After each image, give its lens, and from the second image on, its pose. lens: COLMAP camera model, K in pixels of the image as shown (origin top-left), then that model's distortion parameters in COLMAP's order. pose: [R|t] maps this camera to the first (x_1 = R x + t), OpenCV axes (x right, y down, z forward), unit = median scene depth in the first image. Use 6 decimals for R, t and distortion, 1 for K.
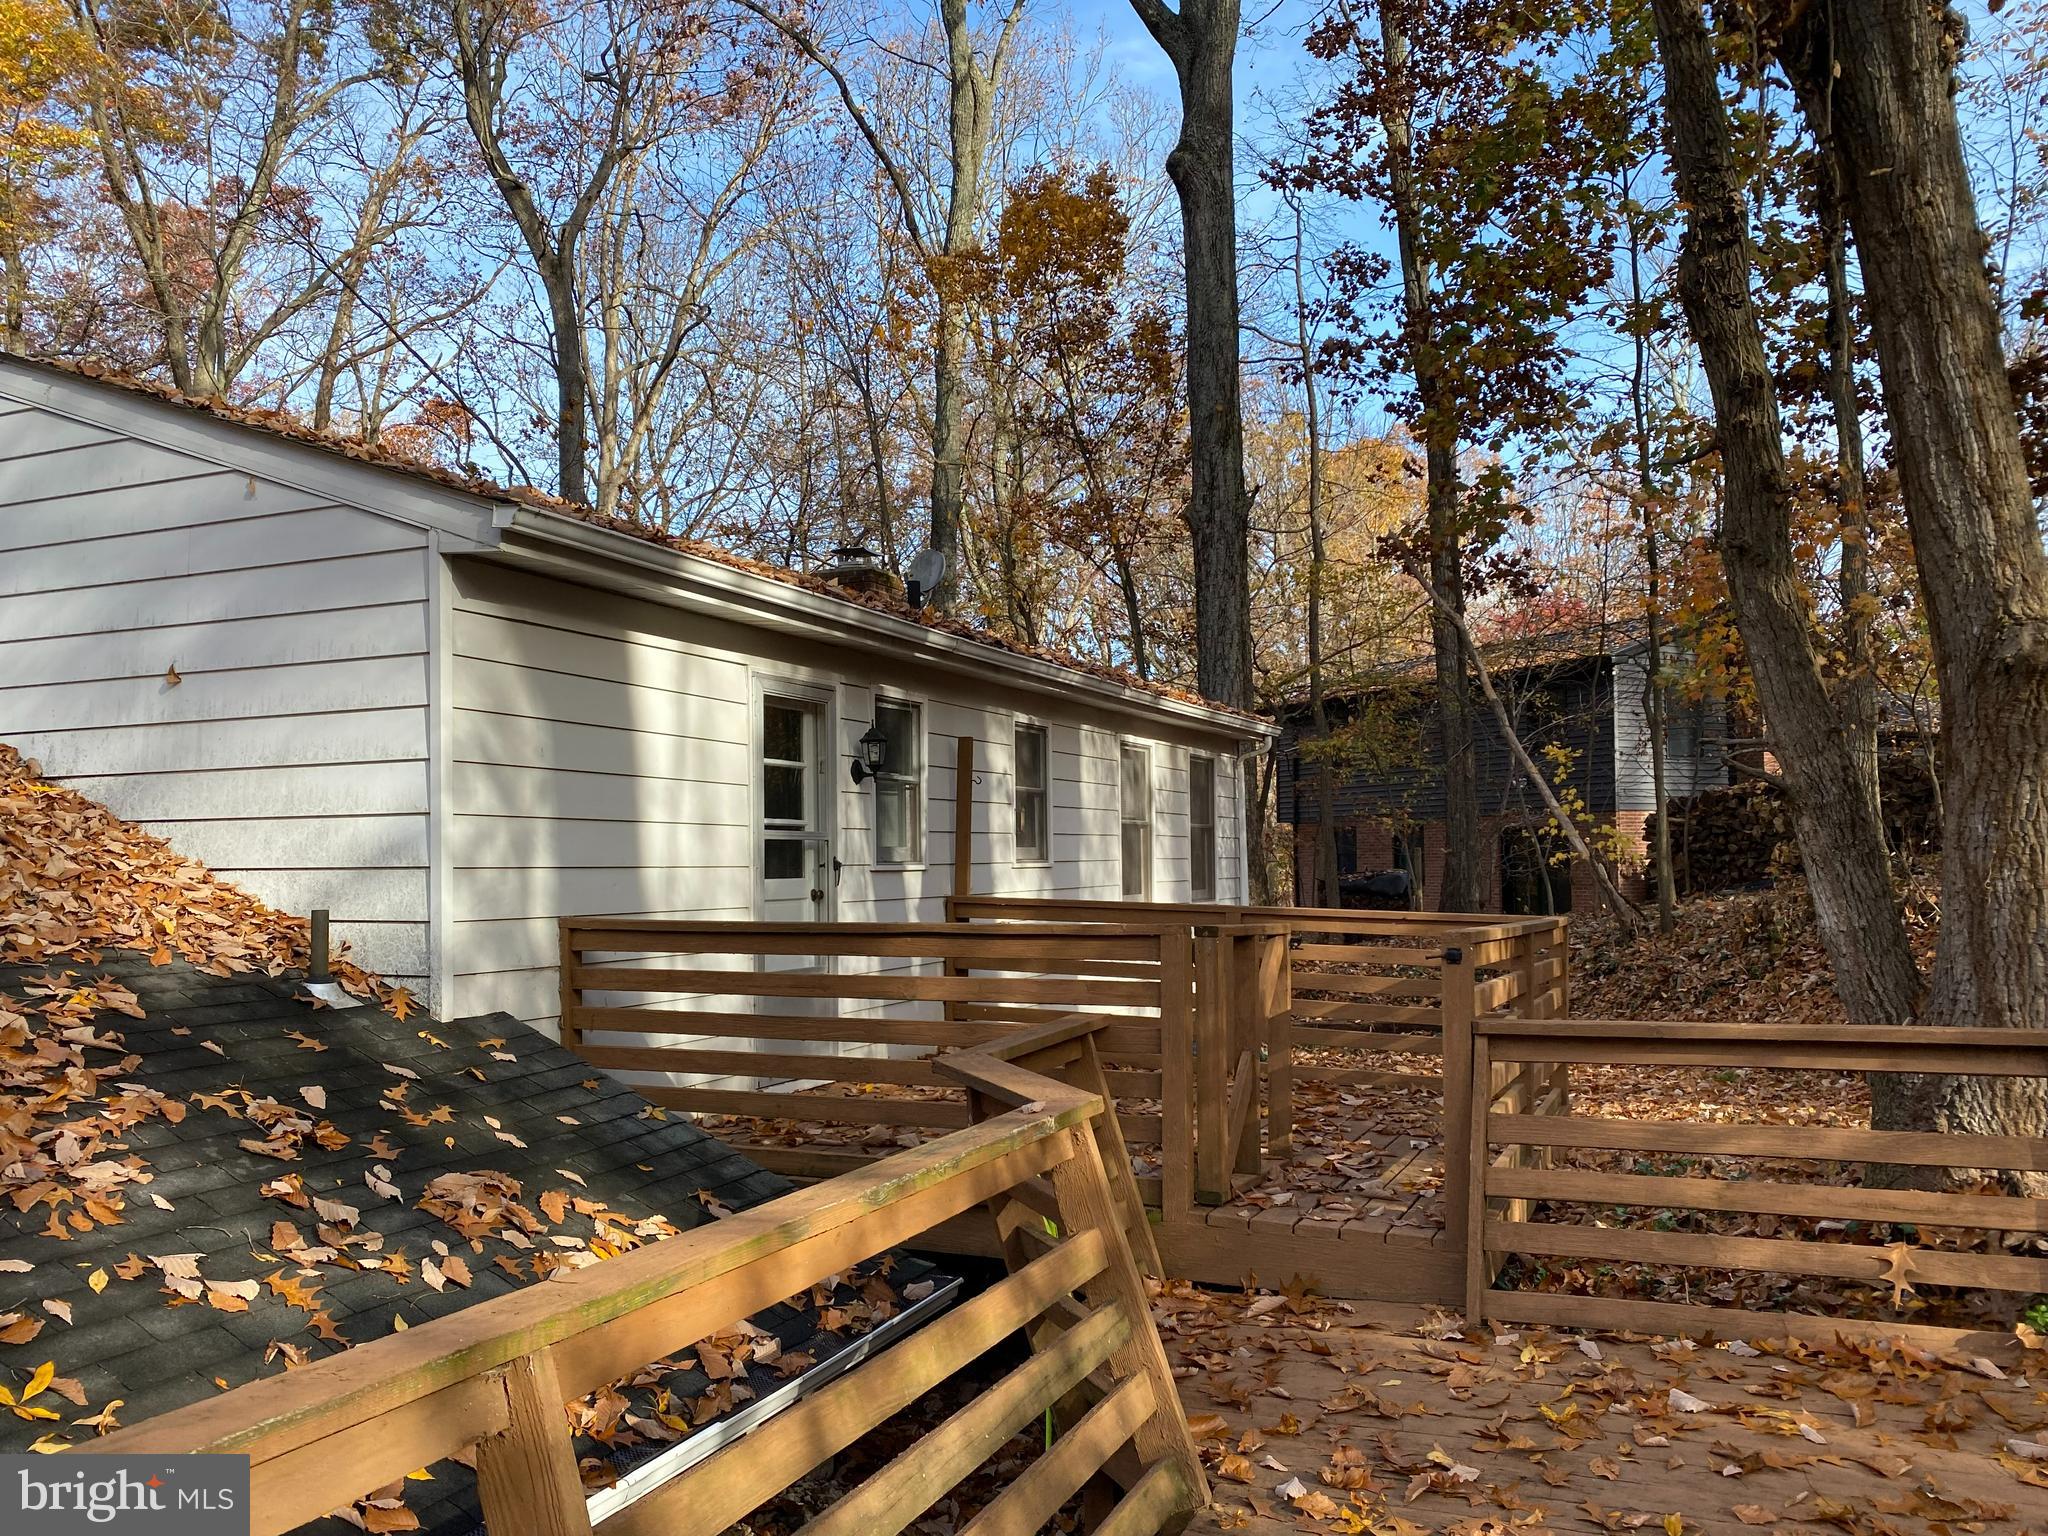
lens RADIAL K [[1562.4, 0, 1061.5], [0, 1562.4, 836.8], [0, 0, 1]] dist [0.042809, -0.055319]
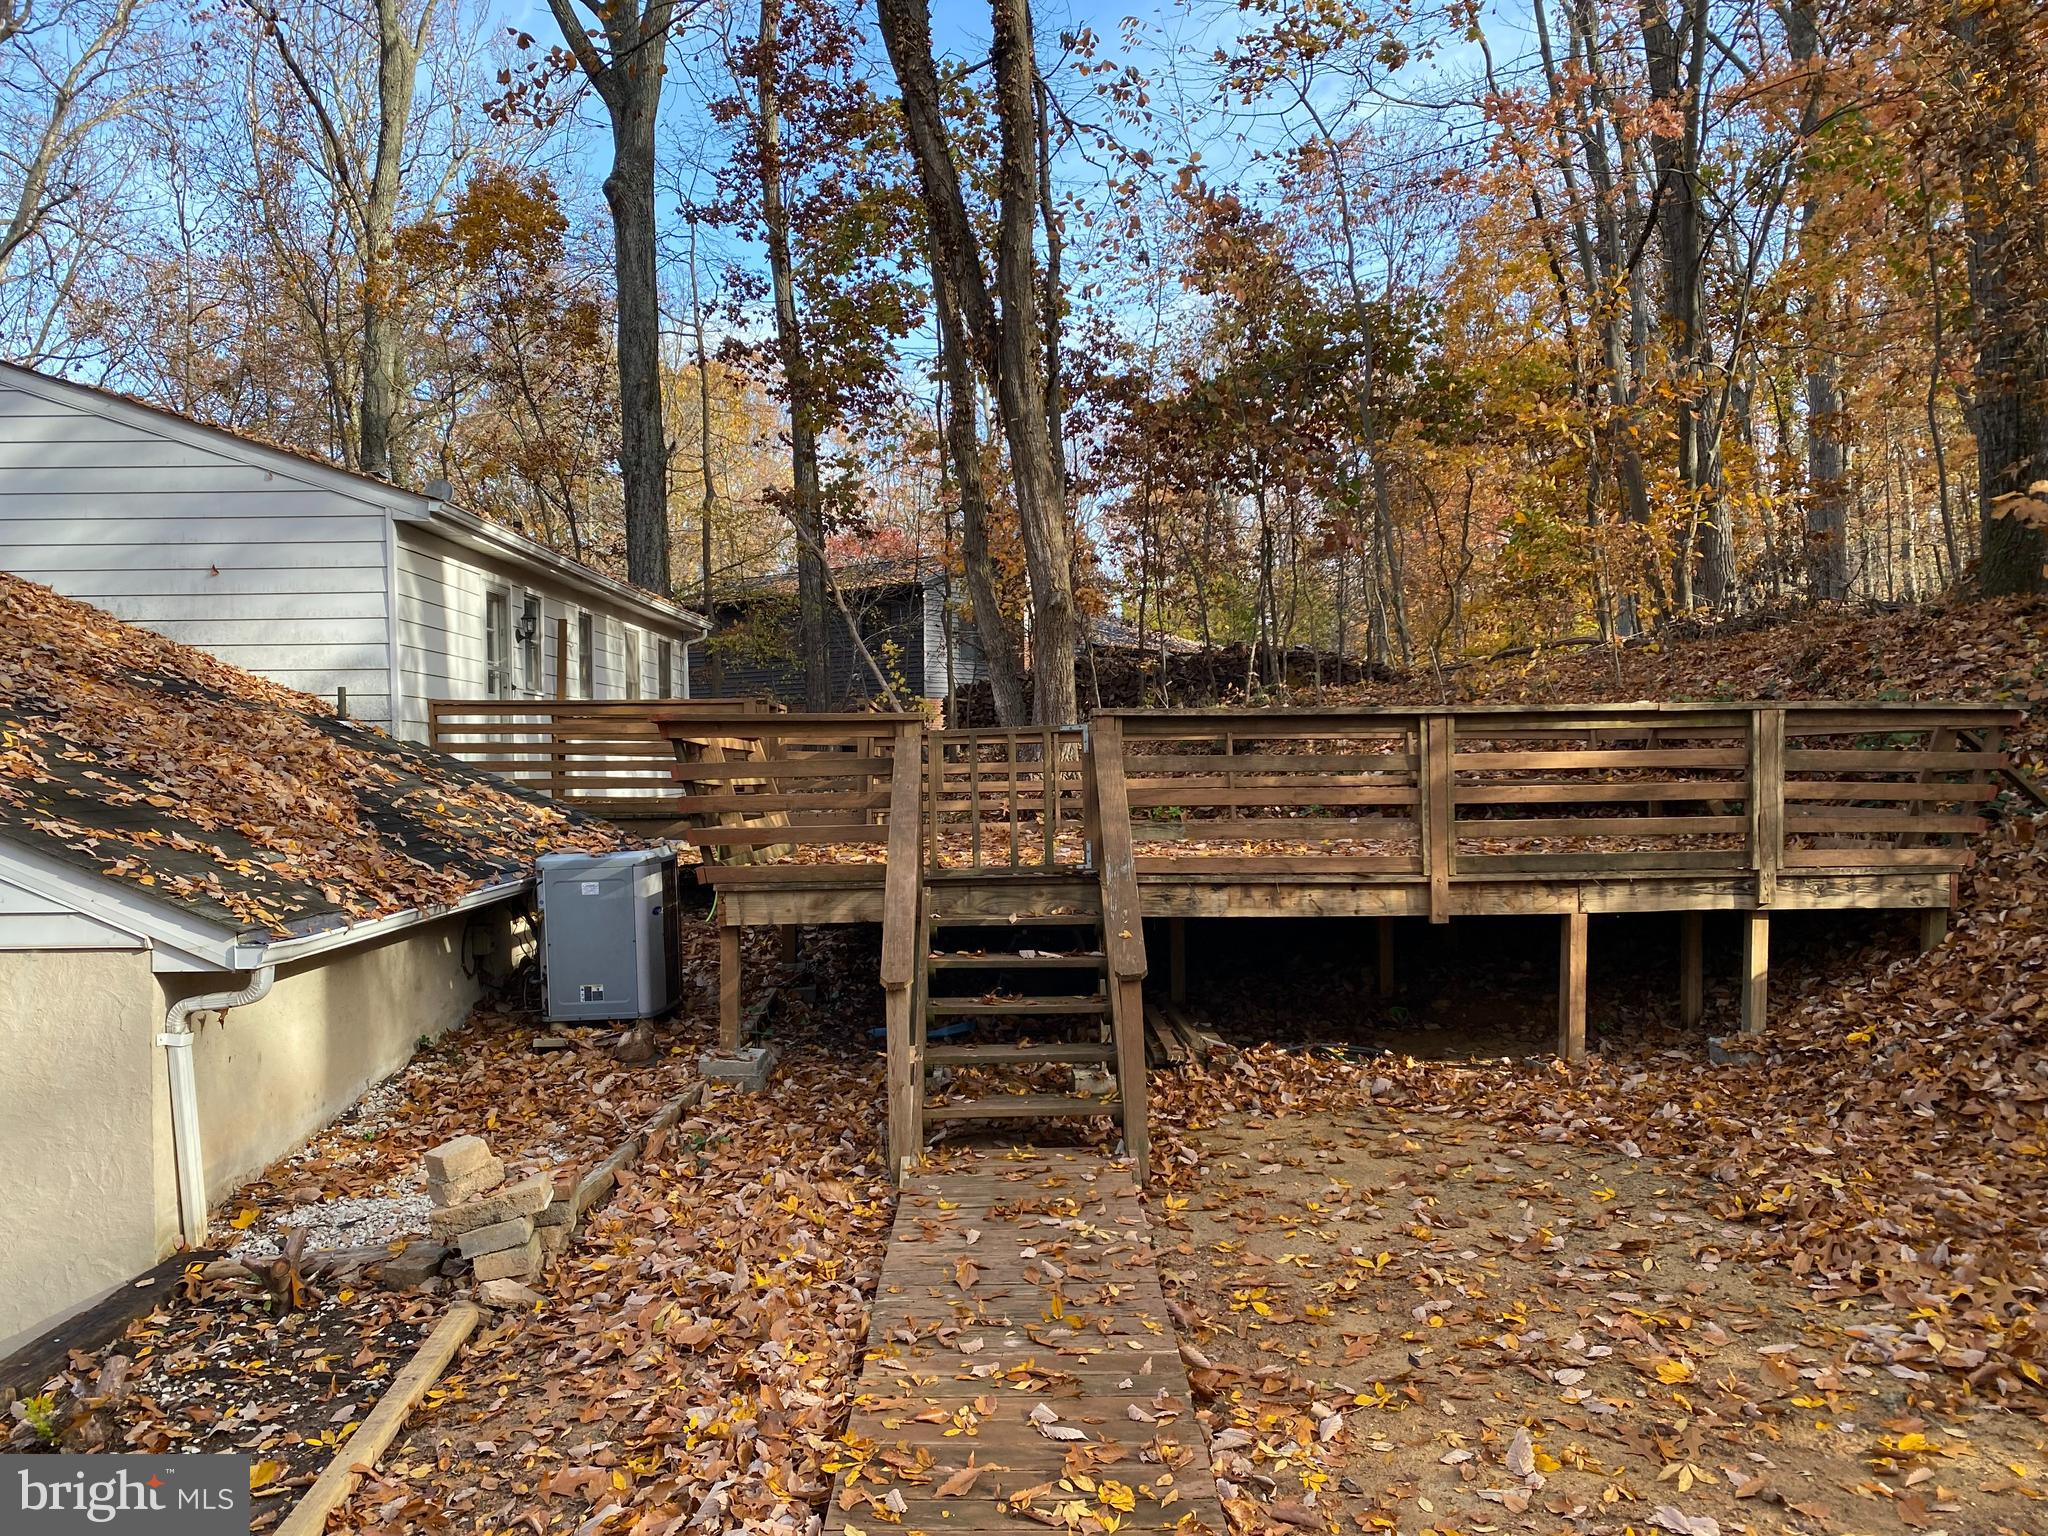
lens RADIAL K [[1562.4, 0, 1025.6], [0, 1562.4, 767.1], [0, 0, 1]] dist [0.042809, -0.055319]
pose [[0.919358, 0.007318, 0.393355, -0.125131], [-0.013813, 0.999811, 0.013683, 0.030876], [-0.393180, -0.018013, 0.919285, -0.357572]]
